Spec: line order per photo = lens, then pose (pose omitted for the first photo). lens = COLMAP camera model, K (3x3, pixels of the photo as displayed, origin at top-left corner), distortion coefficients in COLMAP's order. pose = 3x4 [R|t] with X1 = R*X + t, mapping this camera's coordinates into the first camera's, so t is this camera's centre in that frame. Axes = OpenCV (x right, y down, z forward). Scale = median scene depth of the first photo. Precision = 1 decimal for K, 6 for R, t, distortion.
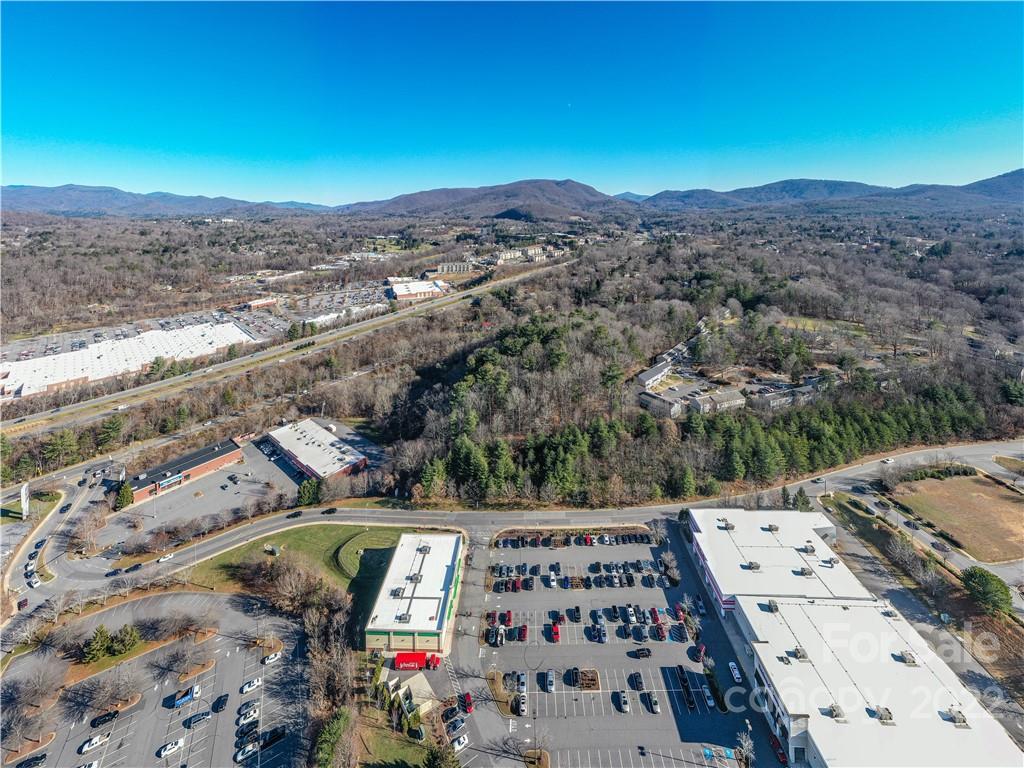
lens RADIAL K [[415.0, 0, 514.4], [0, 415.0, 200.1], [0, 0, 1]] dist [0.005910, 0.000490]
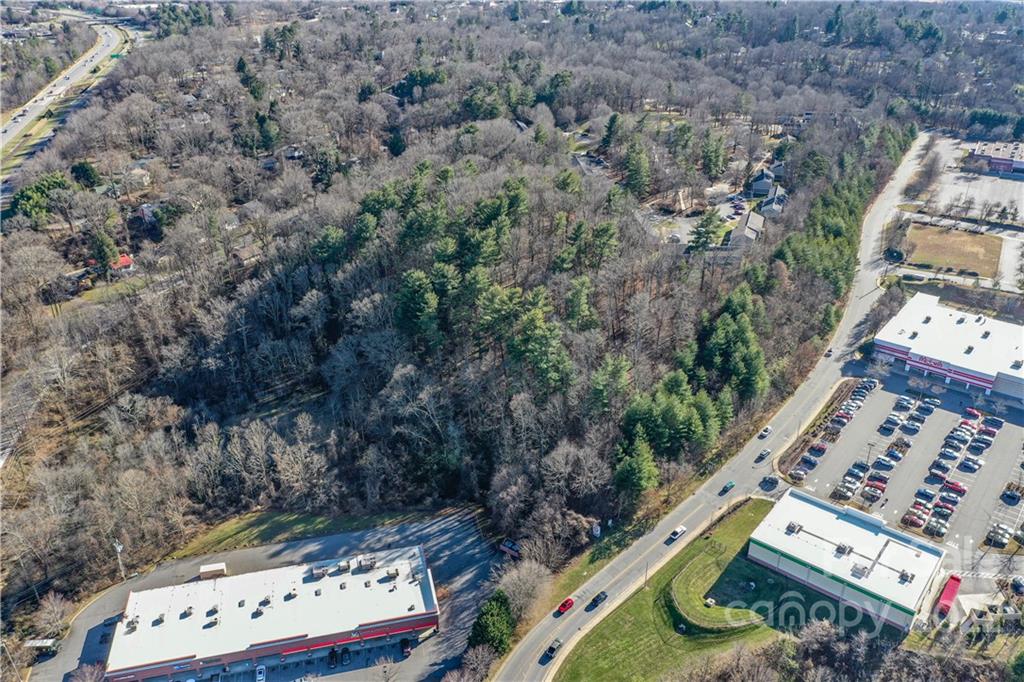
lens RADIAL K [[816.7, 0, 509.1], [0, 816.7, 324.2], [0, 0, 1]] dist [0.008498, 0.002336]
pose [[0.605090, -0.333532, 0.722926, -0.930898], [-0.013641, 0.903544, 0.428279, 0.018296], [-0.796040, -0.269009, 0.542176, 0.543846]]
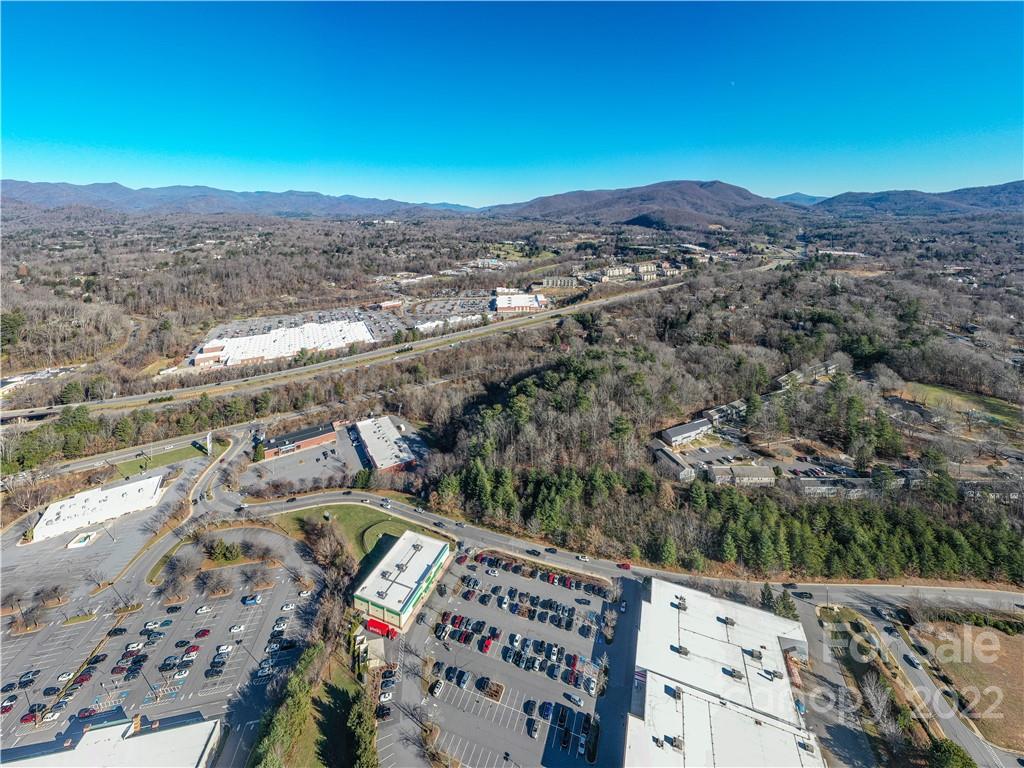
lens RADIAL K [[422.1, 0, 512.9], [0, 422.1, 207.0], [0, 0, 1]] dist [0.003111, 0.000701]
pose [[0.944463, 0.003471, -0.328600, 0.336717], [0.001609, 0.999883, 0.015189, -0.141588], [0.328614, -0.014874, 0.944347, -0.060927]]
